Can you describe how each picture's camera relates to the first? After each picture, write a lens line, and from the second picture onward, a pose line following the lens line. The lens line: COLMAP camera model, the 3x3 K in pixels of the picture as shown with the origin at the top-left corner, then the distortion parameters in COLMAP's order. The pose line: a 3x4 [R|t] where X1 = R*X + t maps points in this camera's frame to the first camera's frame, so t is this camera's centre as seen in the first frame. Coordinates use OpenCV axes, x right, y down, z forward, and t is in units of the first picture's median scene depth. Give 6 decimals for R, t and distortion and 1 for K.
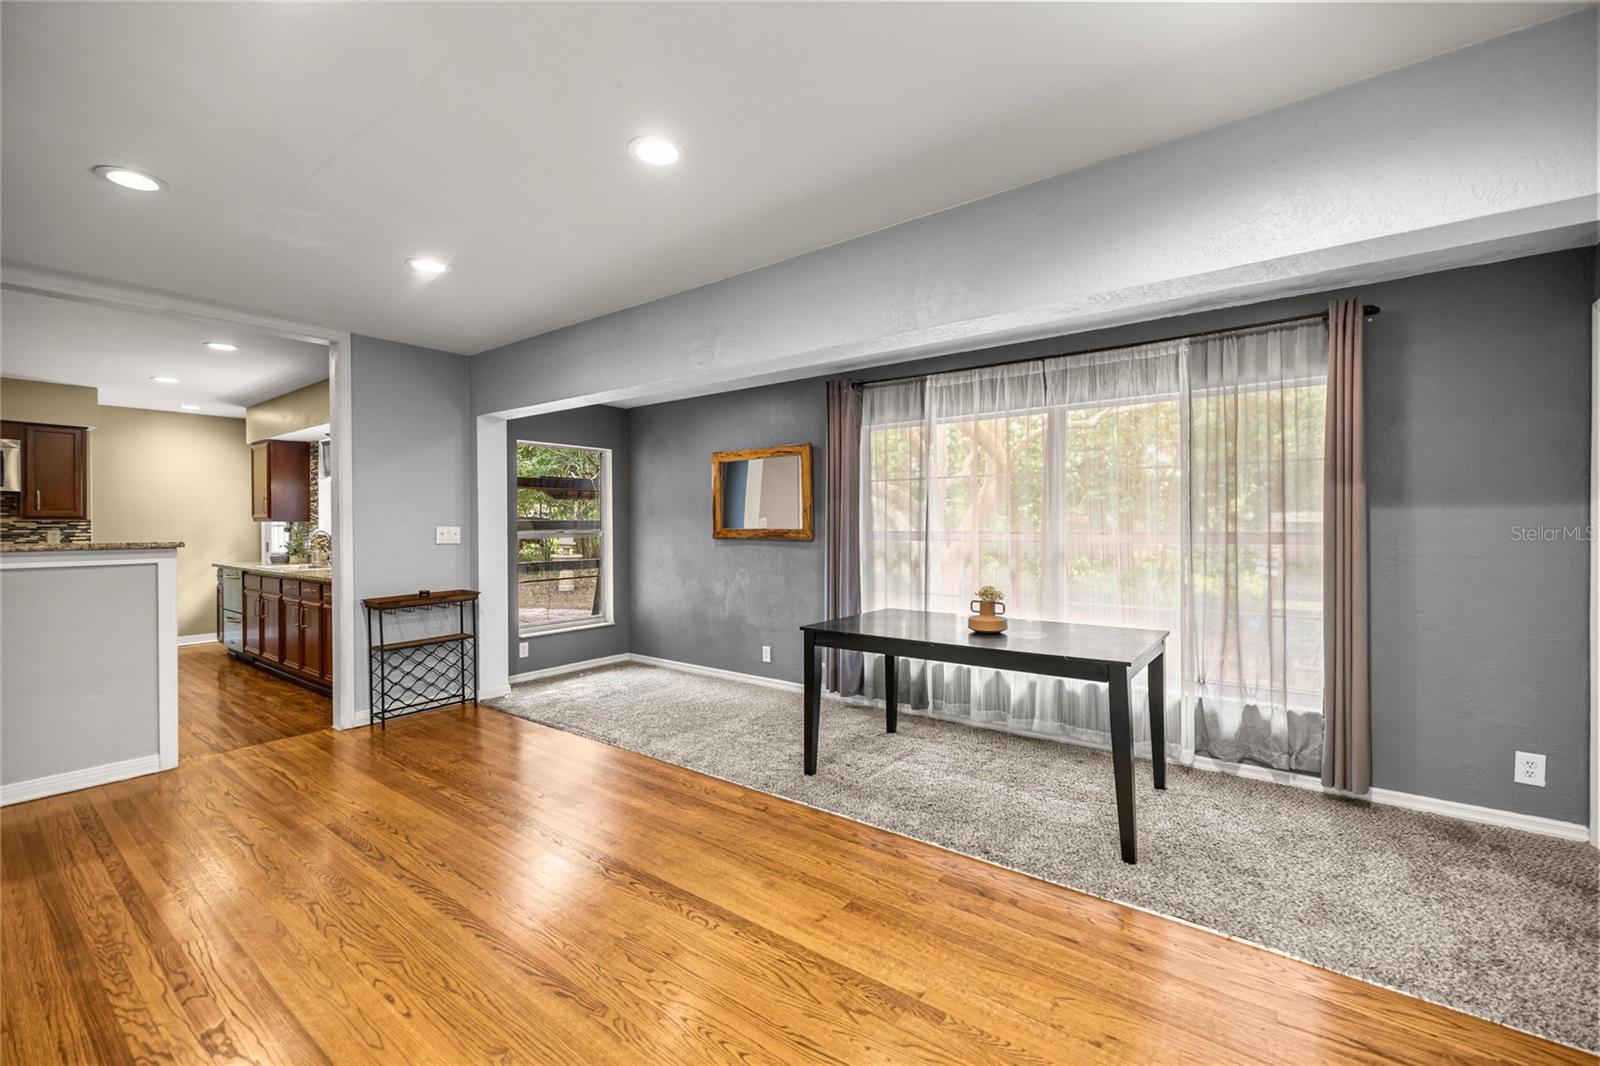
lens RADIAL K [[668.4, 0, 800.0], [0, 668.4, 533.0], [0, 0, 1]] dist [-0.000229, 0.000084]
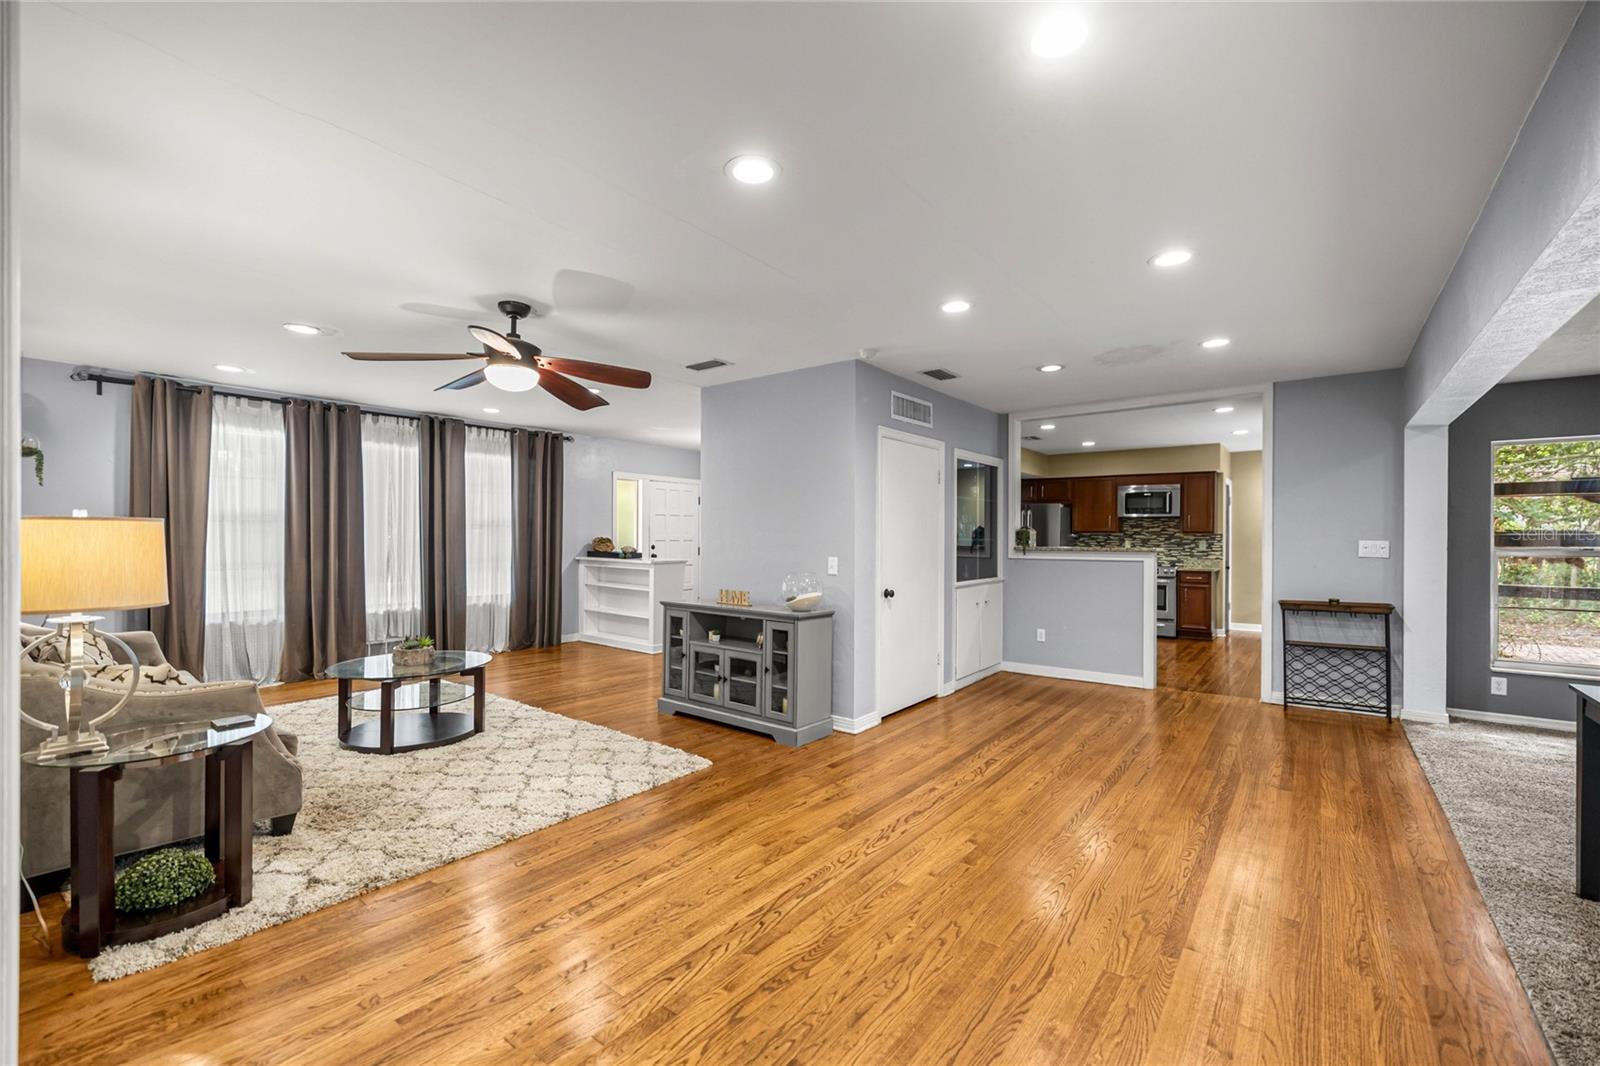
lens RADIAL K [[668.4, 0, 800.0], [0, 668.4, 533.0], [0, 0, 1]] dist [-0.000229, 0.000084]
pose [[-0.002107, -0.001215, -0.999997, 0.527252], [-0.018645, 0.999825, -0.001176, -0.003961], [0.999824, 0.018643, -0.002129, 0.125182]]
